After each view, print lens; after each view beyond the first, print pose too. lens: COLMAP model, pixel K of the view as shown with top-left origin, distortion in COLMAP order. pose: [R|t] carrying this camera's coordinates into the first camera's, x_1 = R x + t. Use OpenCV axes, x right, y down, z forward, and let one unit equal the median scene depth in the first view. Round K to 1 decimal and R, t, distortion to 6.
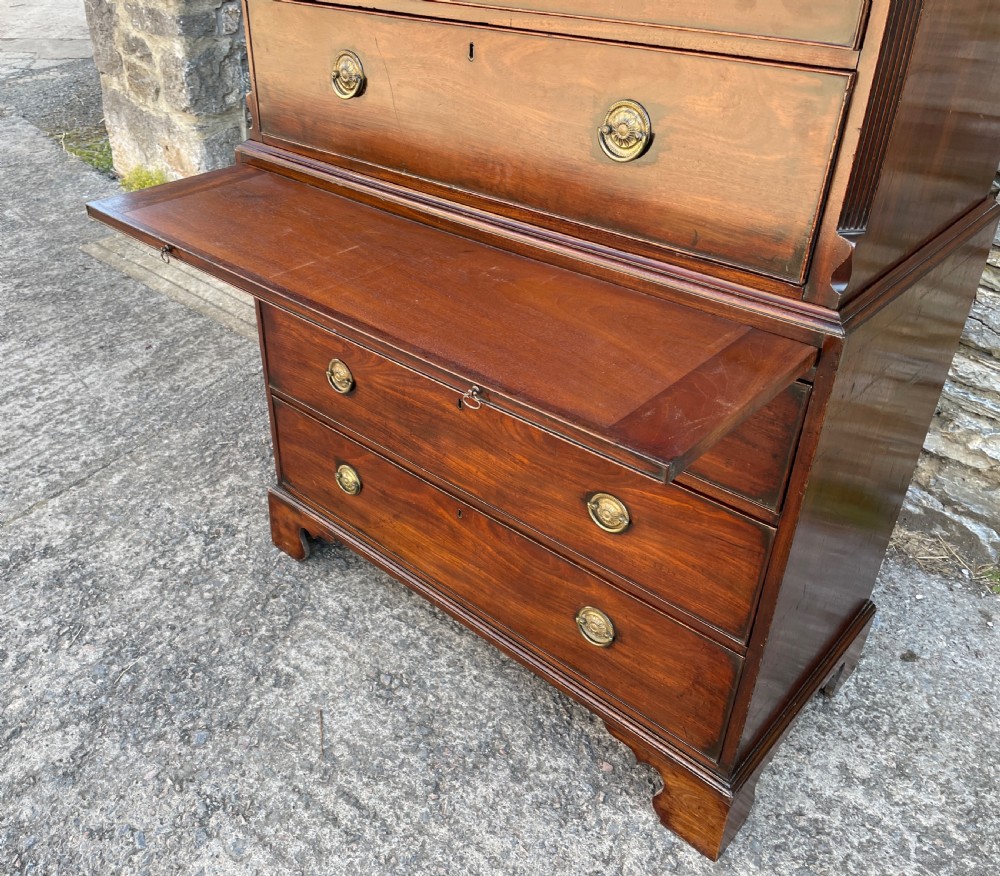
lens RADIAL K [[881.4, 0, 418.0], [0, 881.4, 440.2], [0, 0, 1]] dist [0.076757, -0.103822]
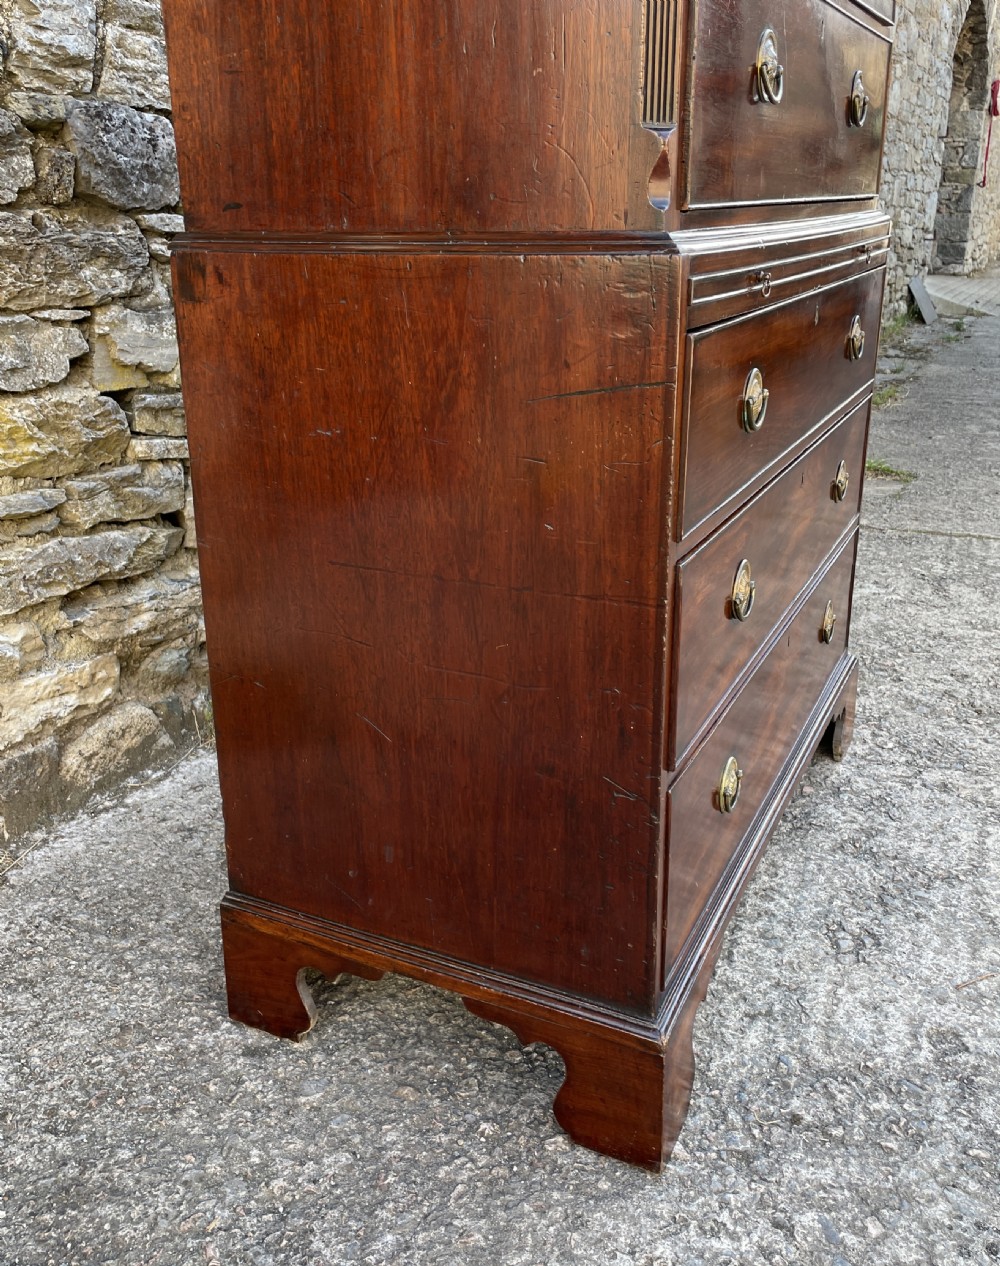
lens RADIAL K [[1161.2, 0, 467.3], [0, 1161.2, 587.7], [0, 0, 1]] dist [0.032434, 0.000000]
pose [[-0.294780, -0.280698, 0.913408, -0.789419], [0.541575, 0.738459, 0.401715, -0.514023], [-0.787275, 0.613096, -0.065664, 1.270981]]
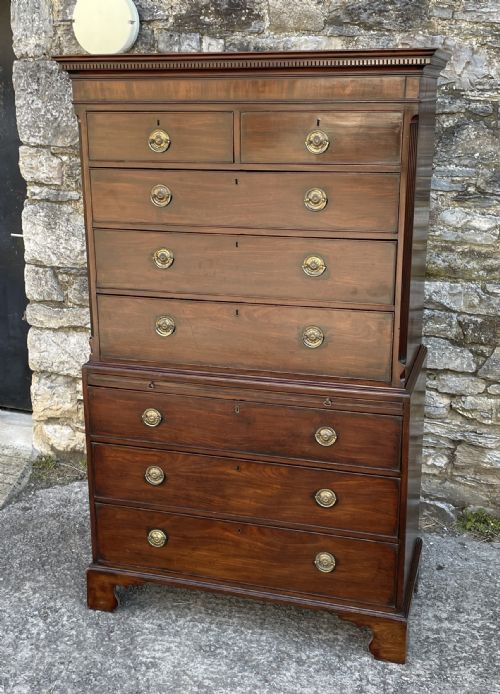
lens RADIAL K [[884.2, 0, 226.2], [0, 884.2, 353.7], [0, 0, 1]] dist [0.045767, 0.000000]
pose [[0.891762, -0.120238, 0.436238, -0.775300], [0.244580, 0.939172, -0.241114, 0.180759], [-0.380712, 0.321711, 0.866926, -0.780066]]
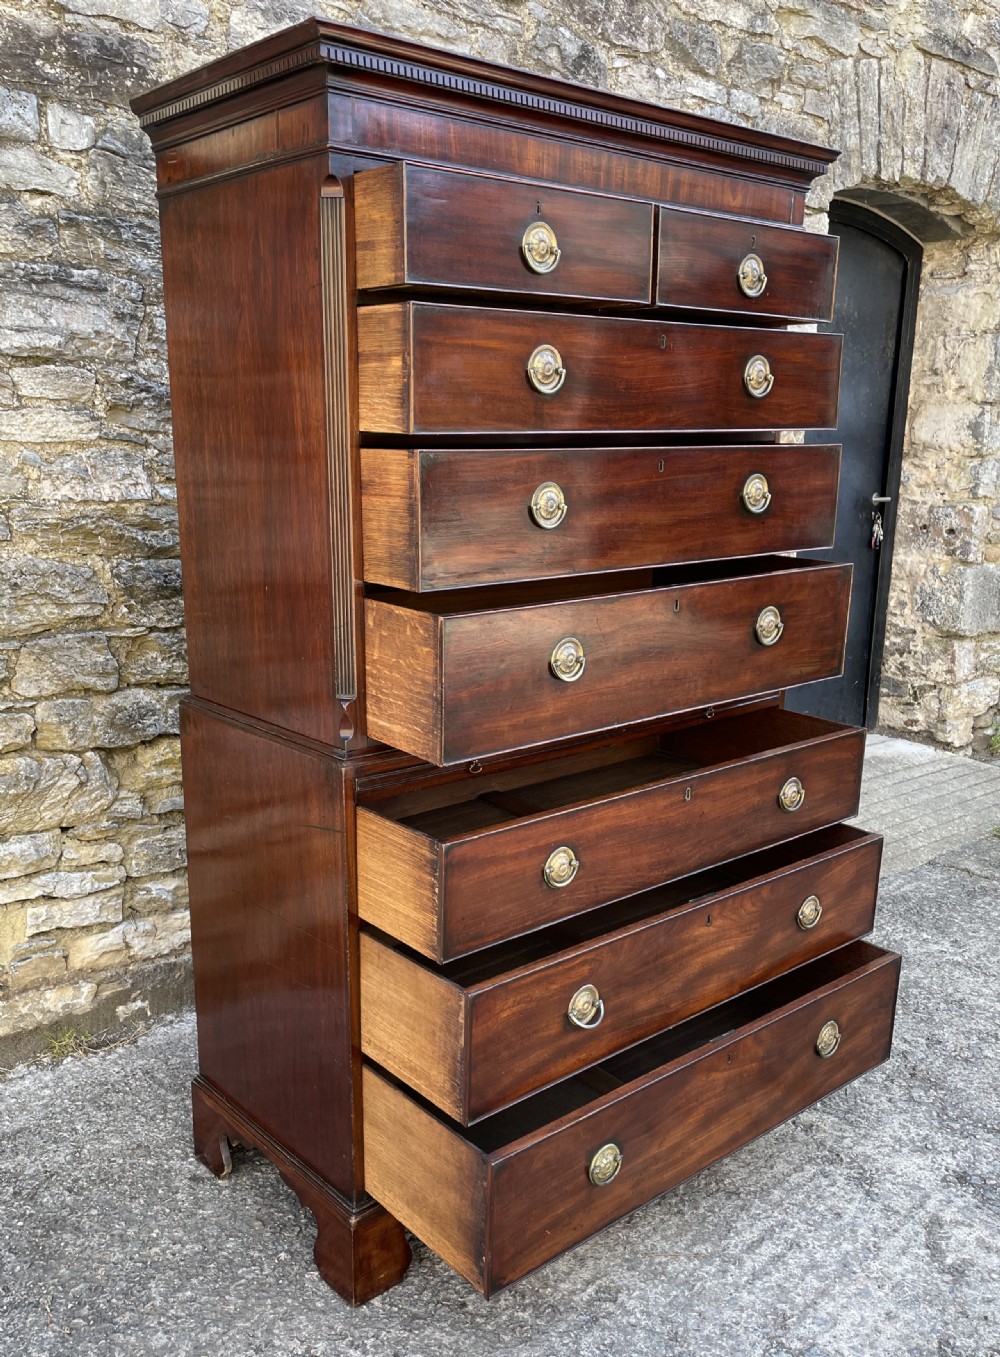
lens RADIAL K [[1191.0, 0, 488.5], [0, 1191.0, 717.3], [0, 0, 1]] dist [0.074801, -0.097154]
pose [[0.089057, -0.222486, 0.970860, -1.316625], [0.541825, 0.828714, 0.140210, -0.465302], [-0.835760, 0.513549, 0.194351, 0.666205]]
